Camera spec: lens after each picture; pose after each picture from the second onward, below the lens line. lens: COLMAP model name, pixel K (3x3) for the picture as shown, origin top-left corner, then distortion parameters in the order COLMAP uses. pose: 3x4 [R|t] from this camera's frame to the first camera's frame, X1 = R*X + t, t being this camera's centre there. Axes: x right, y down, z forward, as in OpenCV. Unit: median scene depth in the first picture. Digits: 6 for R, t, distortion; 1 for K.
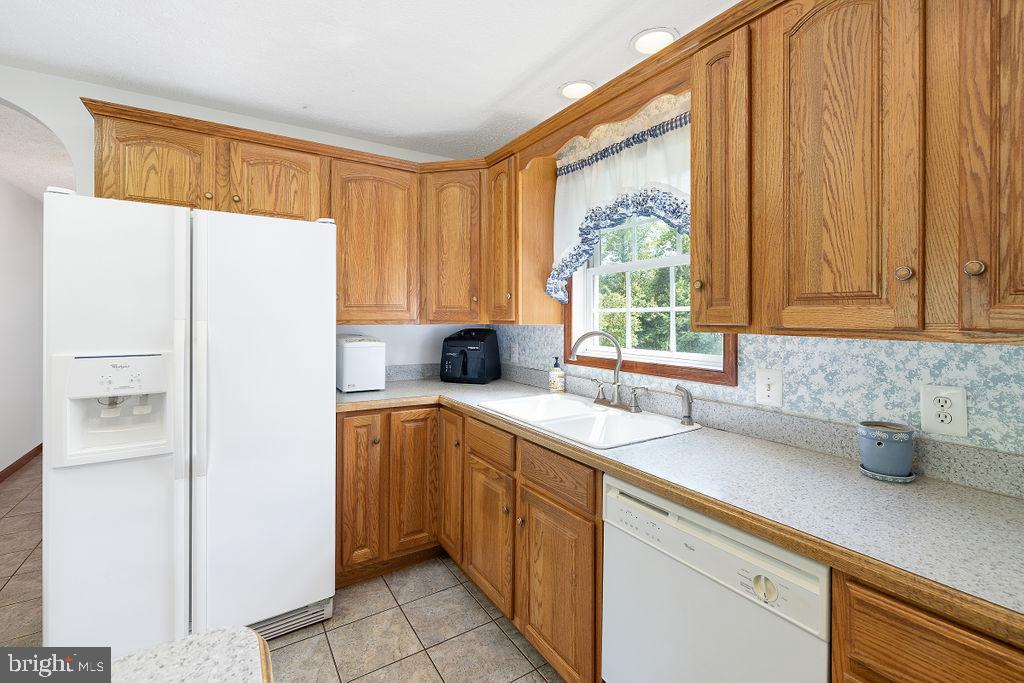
lens RADIAL K [[436.3, 0, 519.9], [0, 436.3, 316.4], [0, 0, 1]] dist [0.002044, 0.000329]
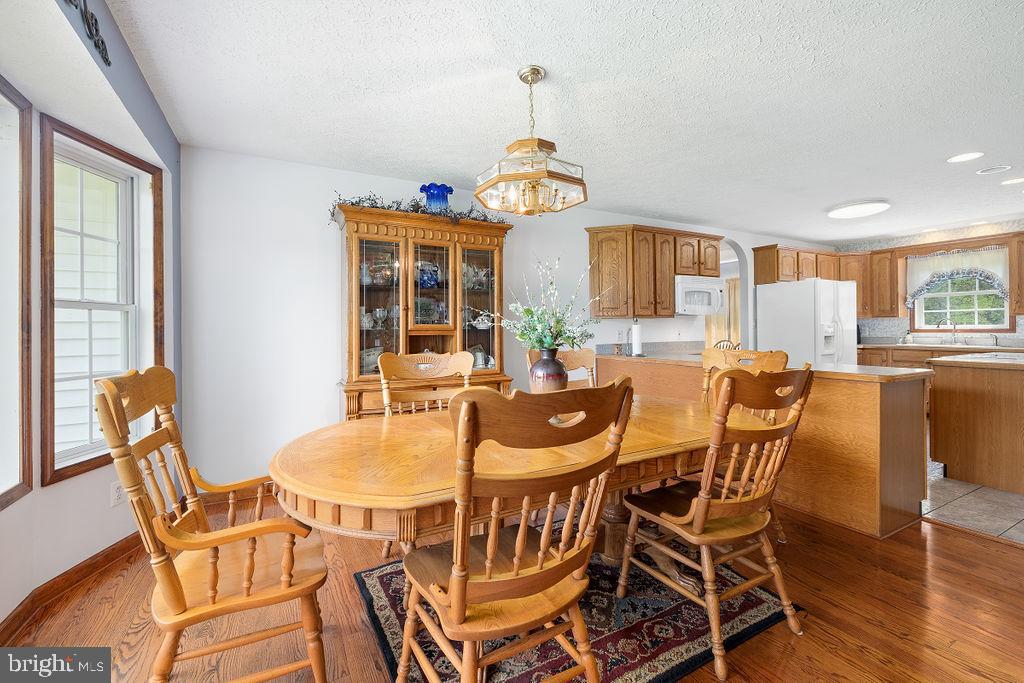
lens RADIAL K [[436.3, 0, 512.7], [0, 436.3, 331.4], [0, 0, 1]] dist [0.002044, 0.000329]
pose [[0.997862, -0.012061, -0.064239, -2.804897], [0.012144, 0.999926, 0.000905, 0.095945], [0.064223, -0.001683, 0.997934, -2.305452]]
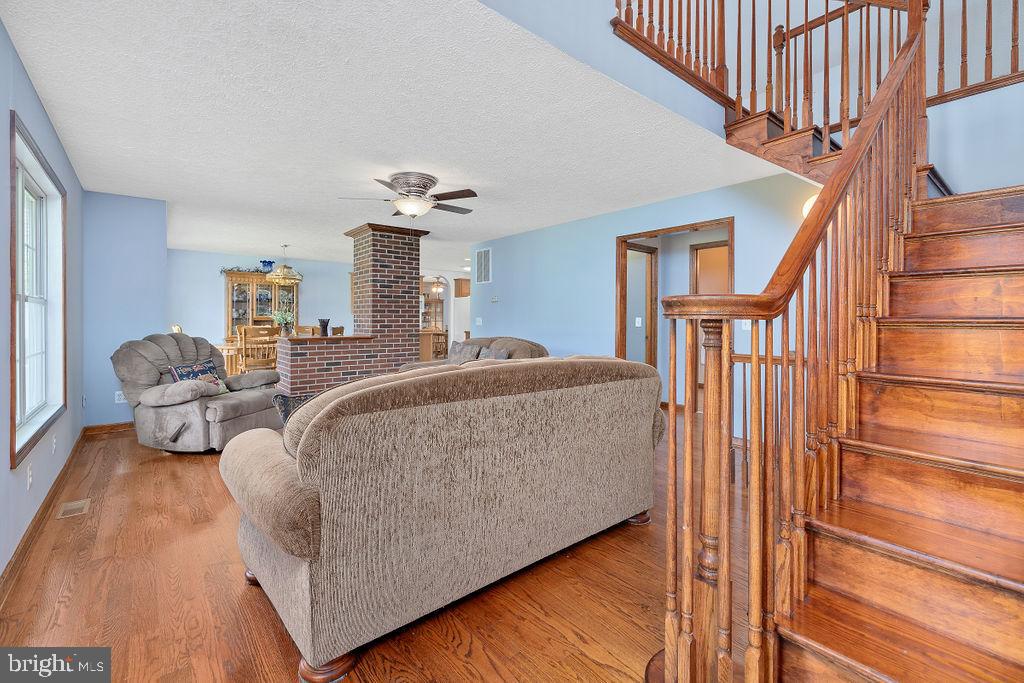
lens RADIAL K [[436.3, 0, 511.3], [0, 436.3, 319.7], [0, 0, 1]] dist [0.002044, 0.000329]
pose [[0.992138, -0.000800, 0.125148, -1.107662], [0.000673, 0.999999, 0.001056, 0.103327], [-0.125148, -0.000964, 0.992138, -5.684162]]
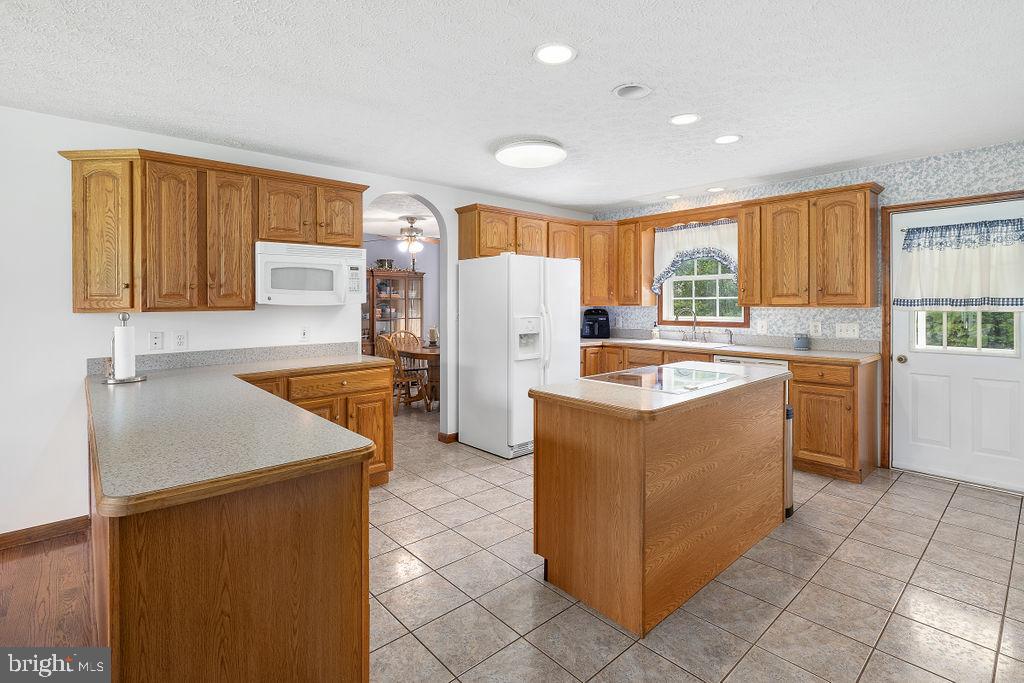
lens RADIAL K [[484.6, 0, 513.2], [0, 484.6, 306.9], [0, 0, 1]] dist [0.001570, -0.000103]
pose [[0.986820, -0.007774, 0.161635, -1.267983], [0.006652, 0.999950, 0.007481, 0.003566], [-0.161685, -0.006307, 0.986822, -1.514662]]
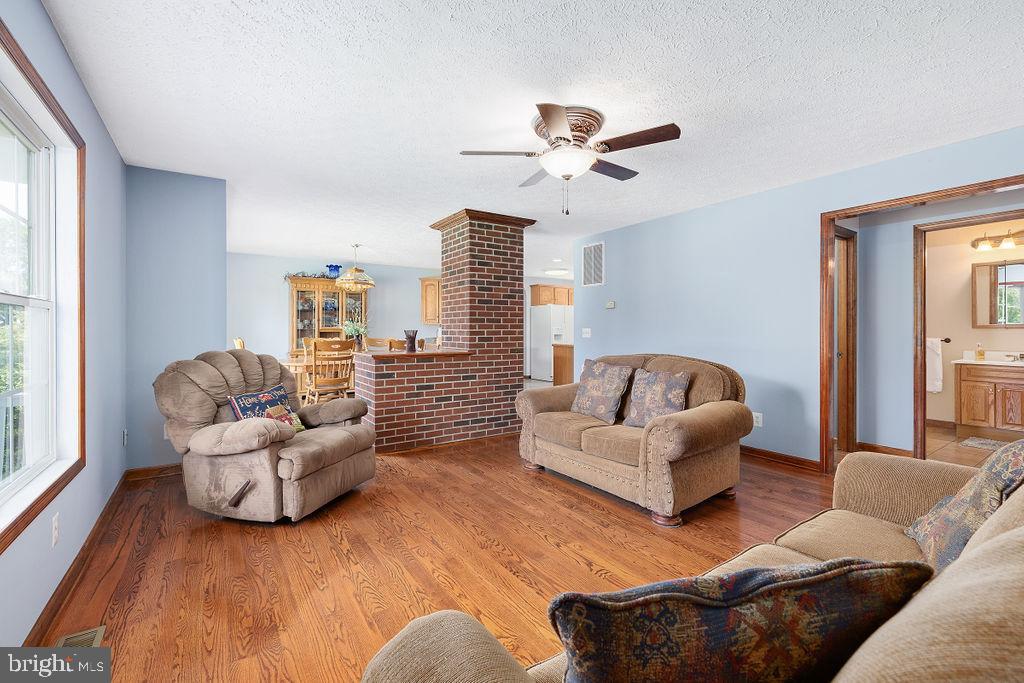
lens RADIAL K [[436.3, 0, 514.5], [0, 436.3, 331.5], [0, 0, 1]] dist [0.002044, 0.000329]
pose [[0.999386, -0.002456, 0.034963, -1.579669], [0.002390, 0.999995, 0.001931, 0.104505], [-0.034968, -0.001846, 0.999387, -4.870574]]
